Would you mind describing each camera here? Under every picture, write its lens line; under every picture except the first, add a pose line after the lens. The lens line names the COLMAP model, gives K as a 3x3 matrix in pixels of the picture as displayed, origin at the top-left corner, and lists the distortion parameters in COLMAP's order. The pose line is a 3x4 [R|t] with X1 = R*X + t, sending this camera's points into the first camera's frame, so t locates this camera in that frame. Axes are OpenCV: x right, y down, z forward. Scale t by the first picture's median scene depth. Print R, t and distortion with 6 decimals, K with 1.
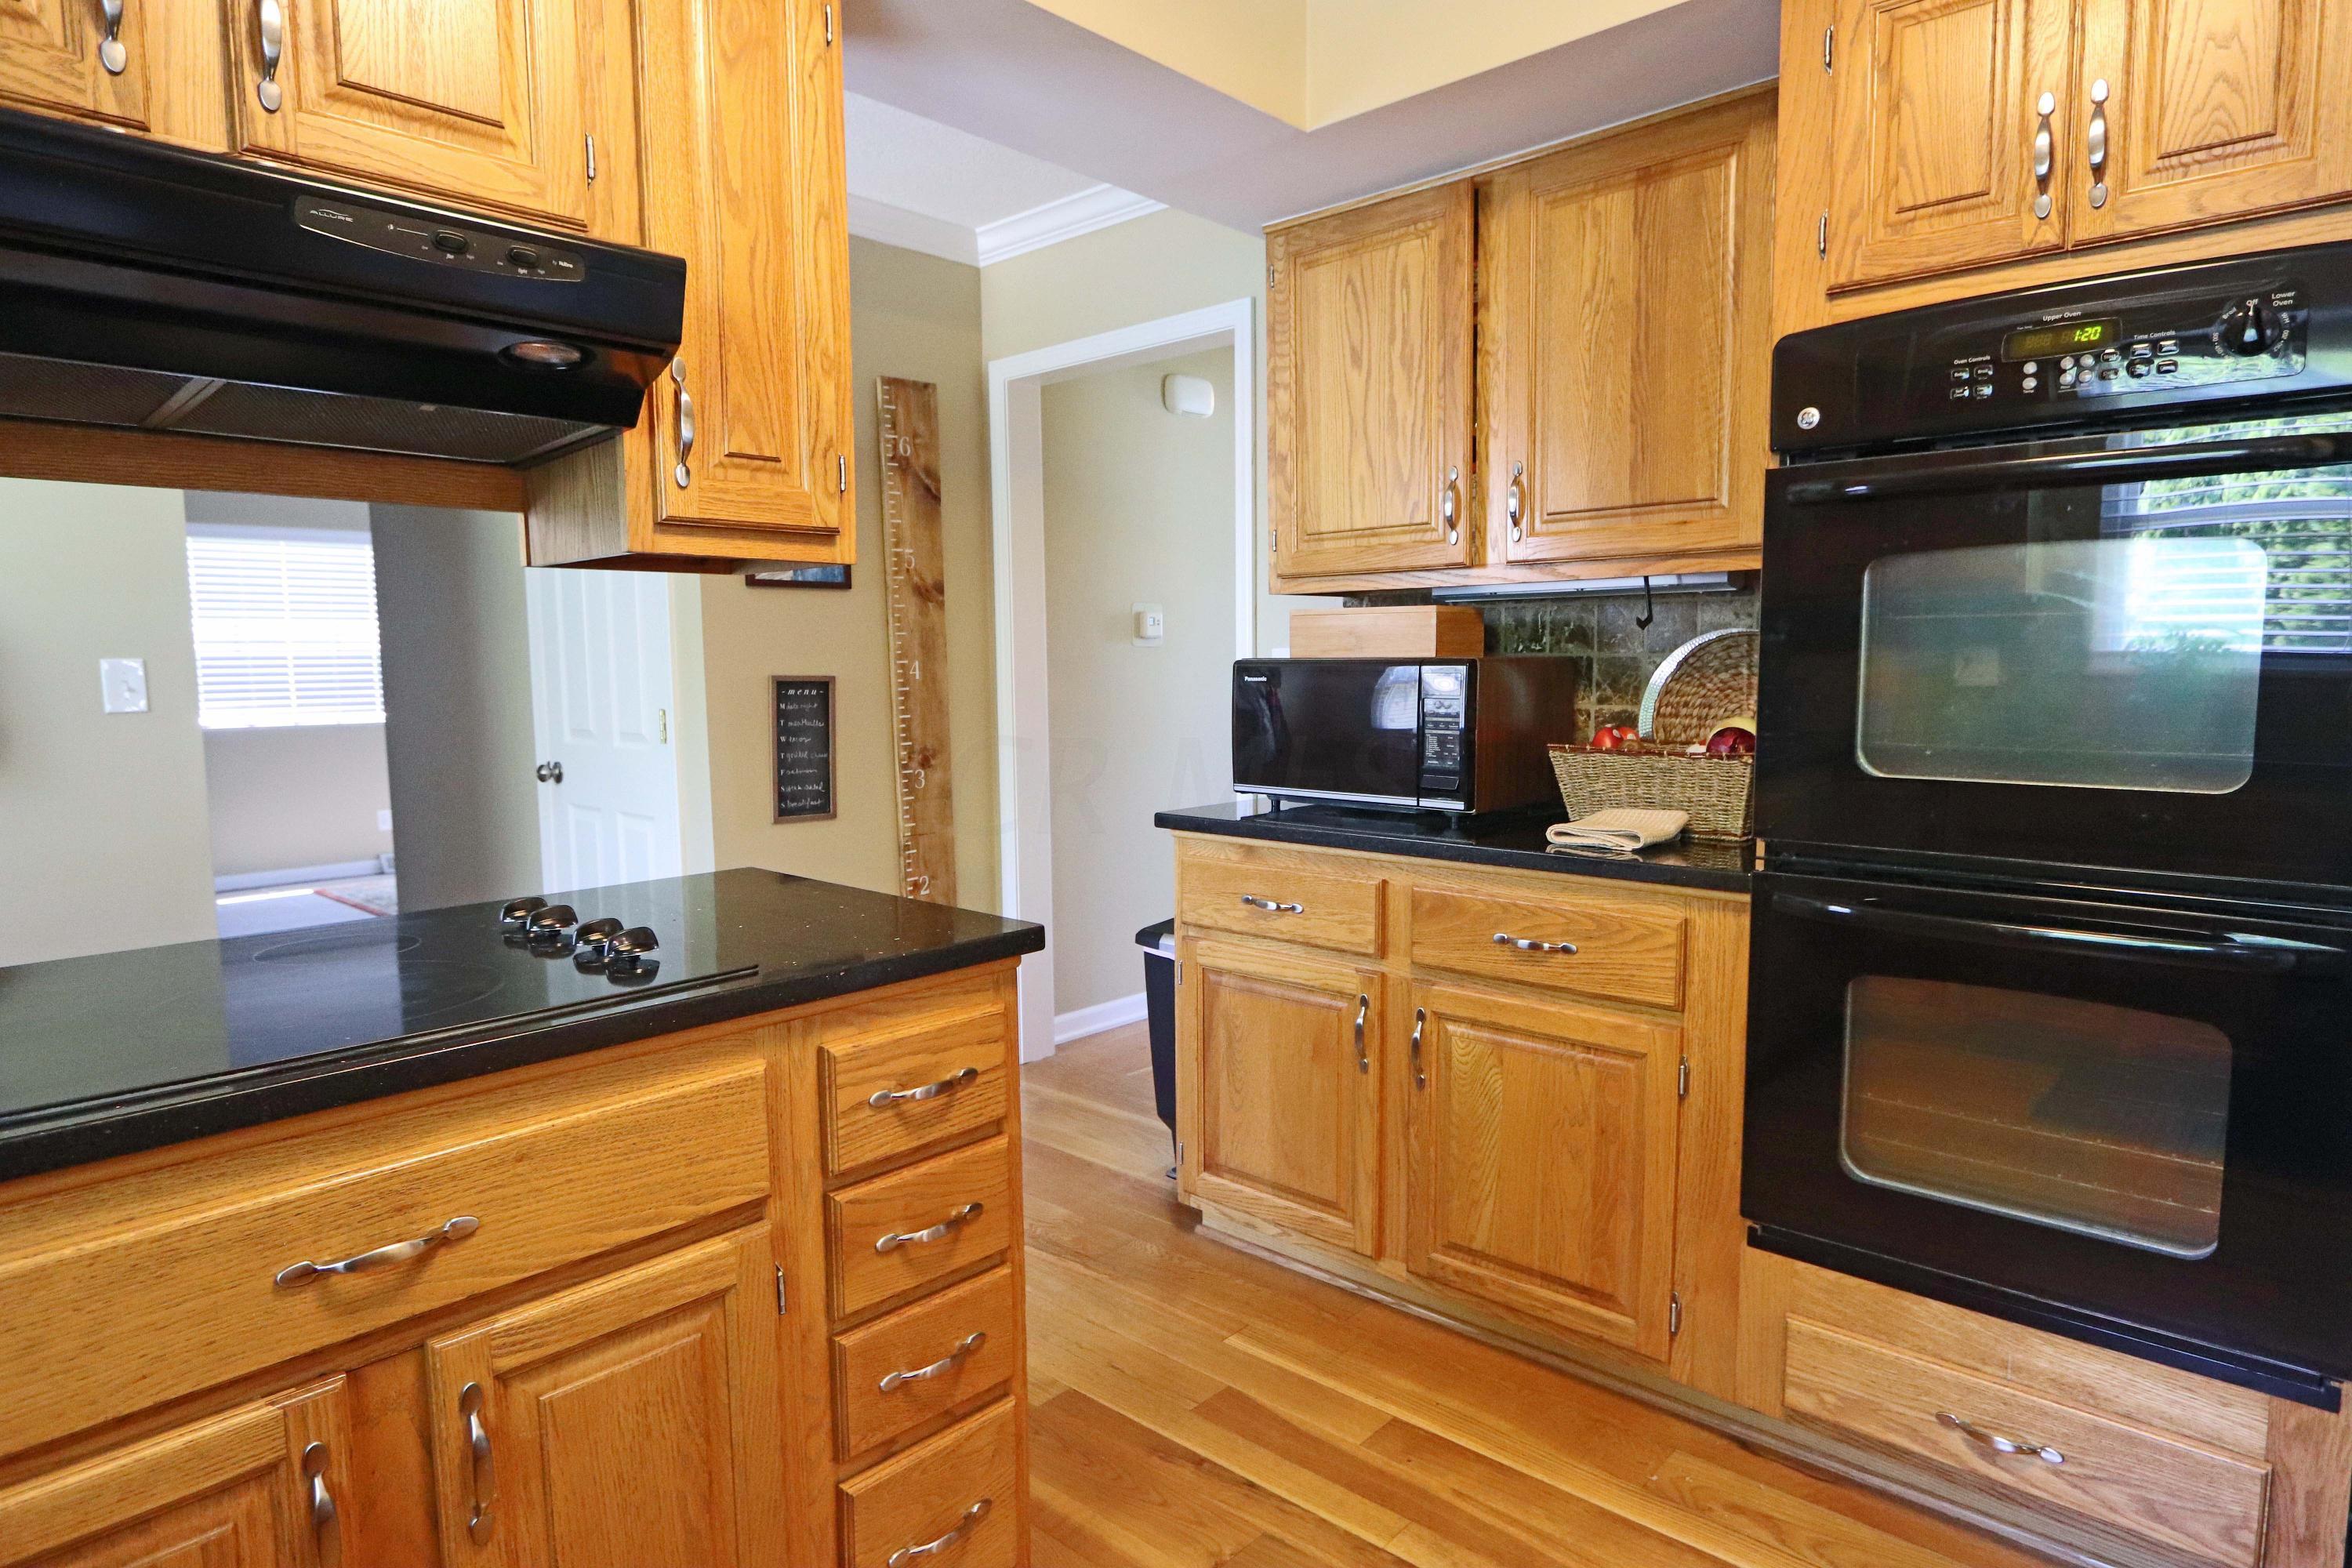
lens RADIAL K [[1315.8, 0, 1176.9], [0, 1315.8, 786.3], [0, 0, 1]] dist [-0.016378, 0.004666]
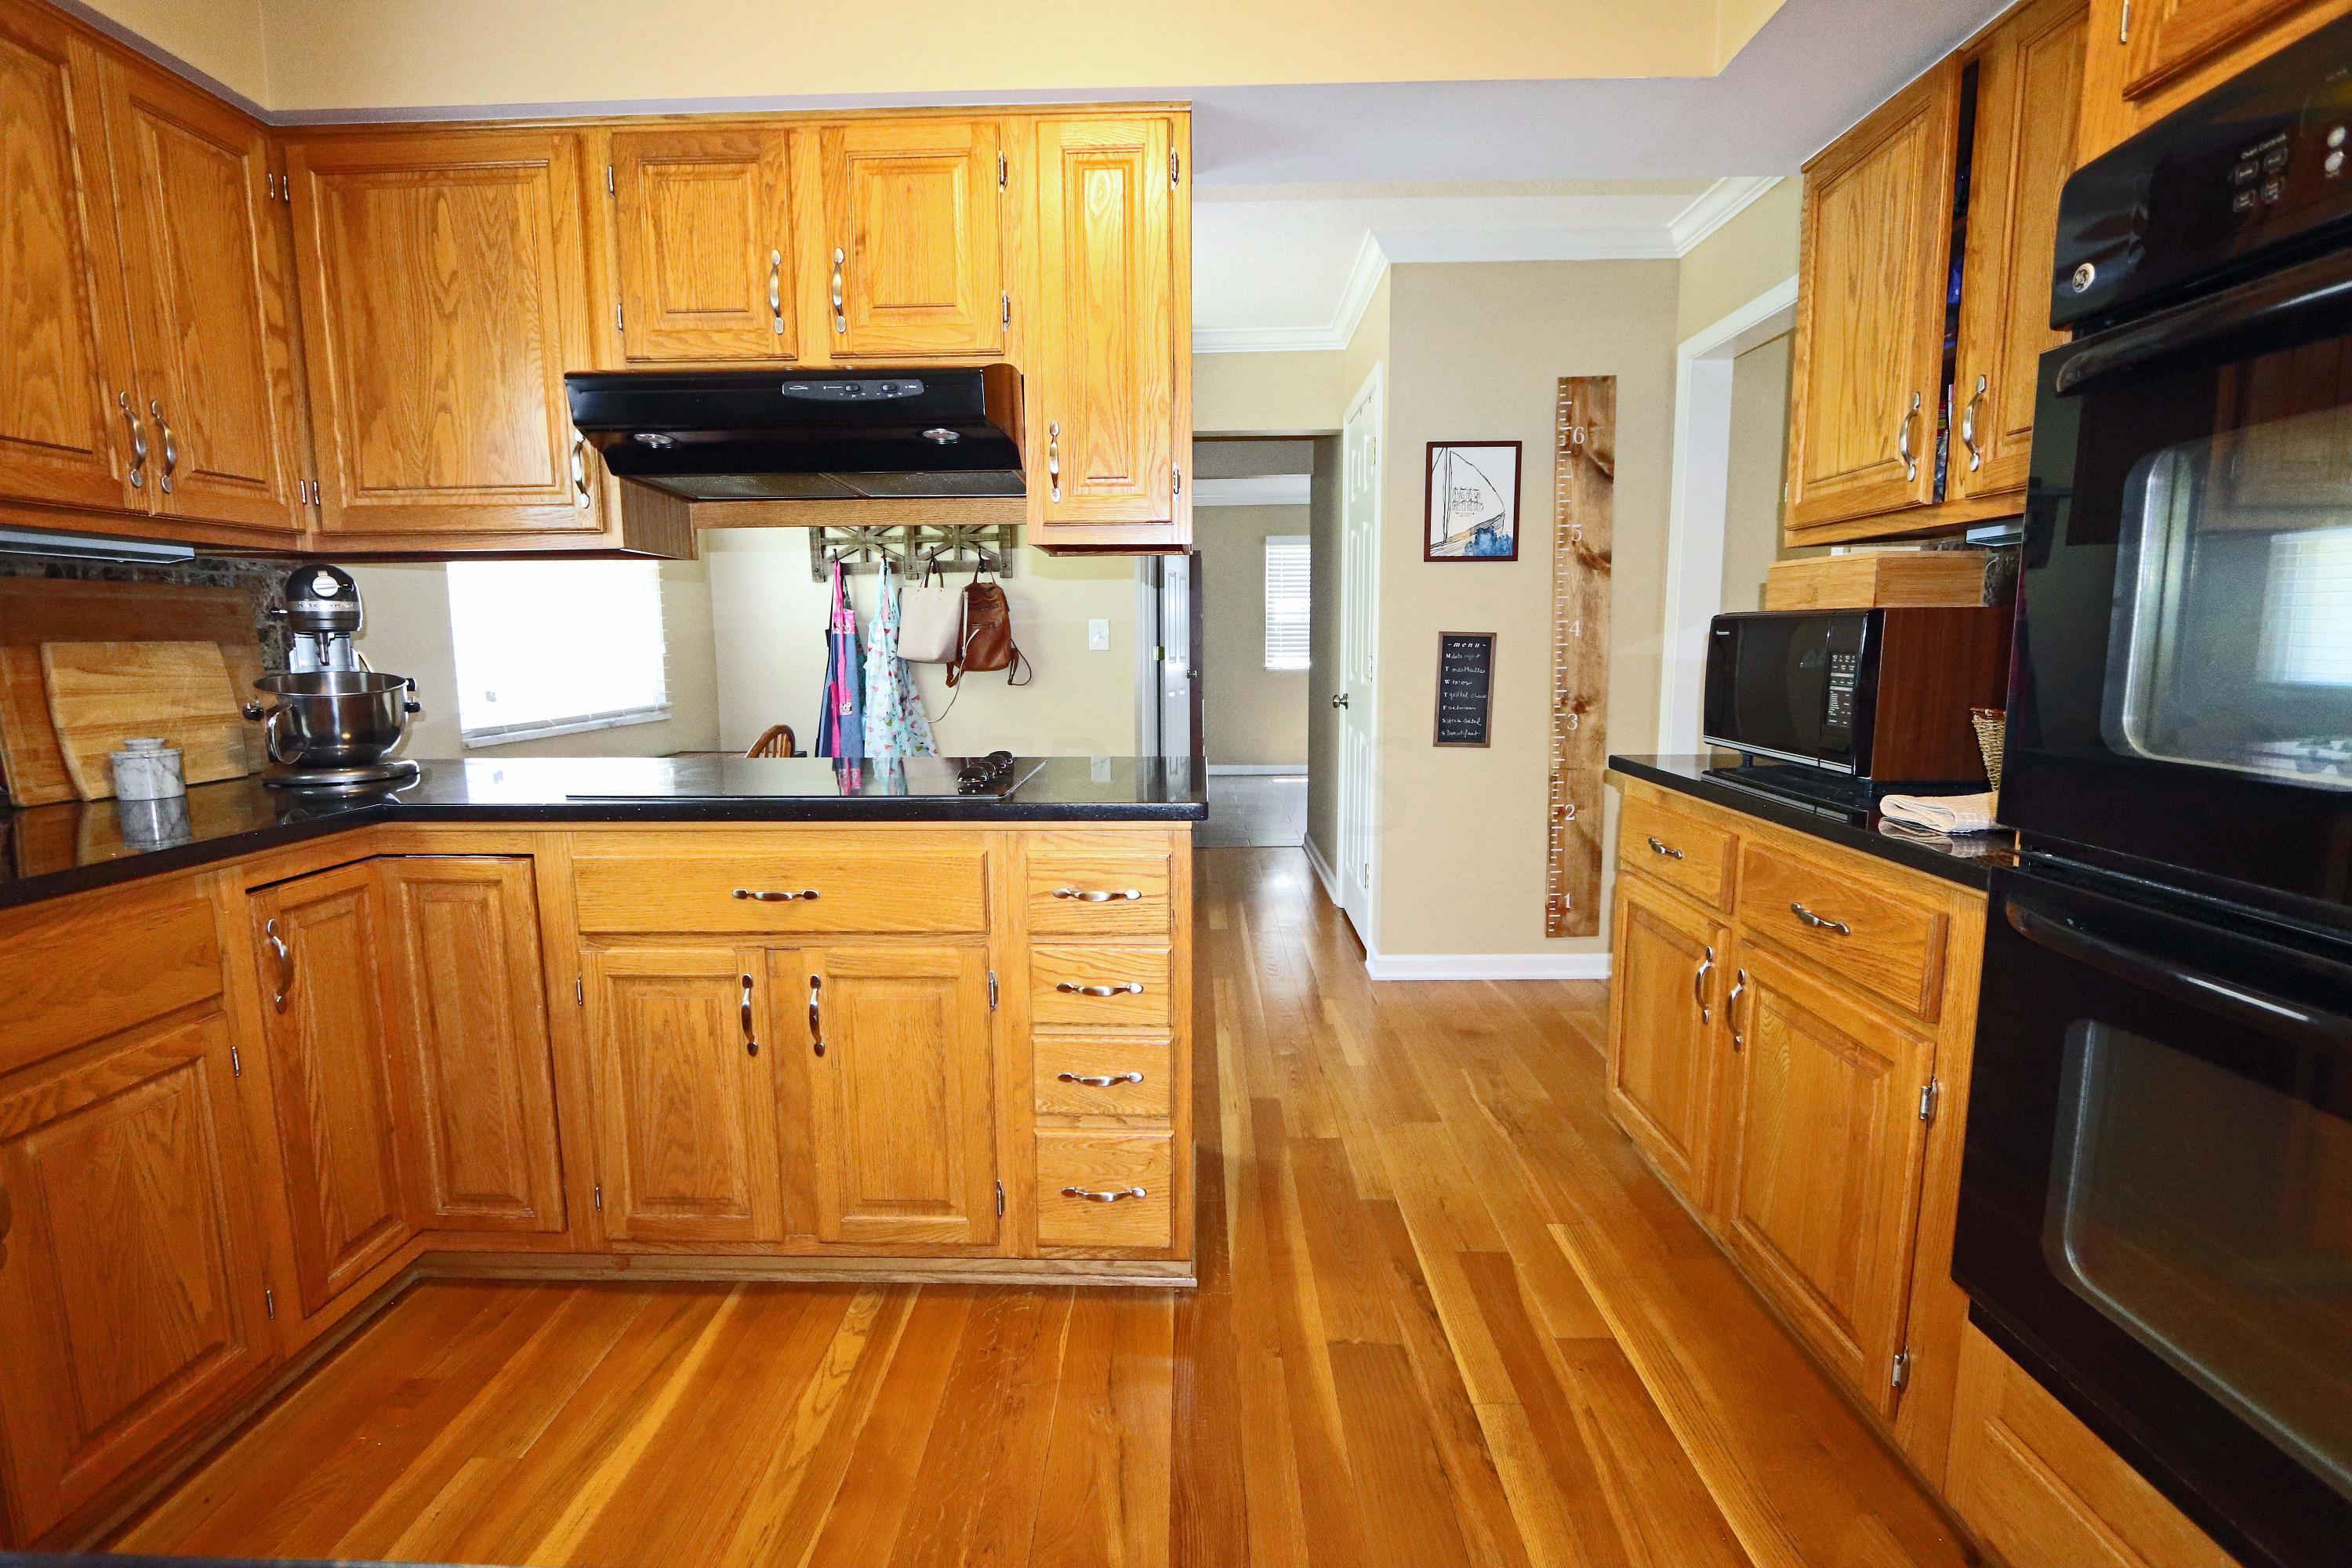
lens RADIAL K [[1086.3, 0, 1167.5], [0, 1086.3, 782.5], [0, 0, 1]] dist [-0.015013, 0.000820]
pose [[0.656474, 0.106675, -0.746768, 0.418427], [-0.073884, 0.994283, 0.077082, 0.000571], [0.750722, 0.004572, 0.660603, 0.129066]]
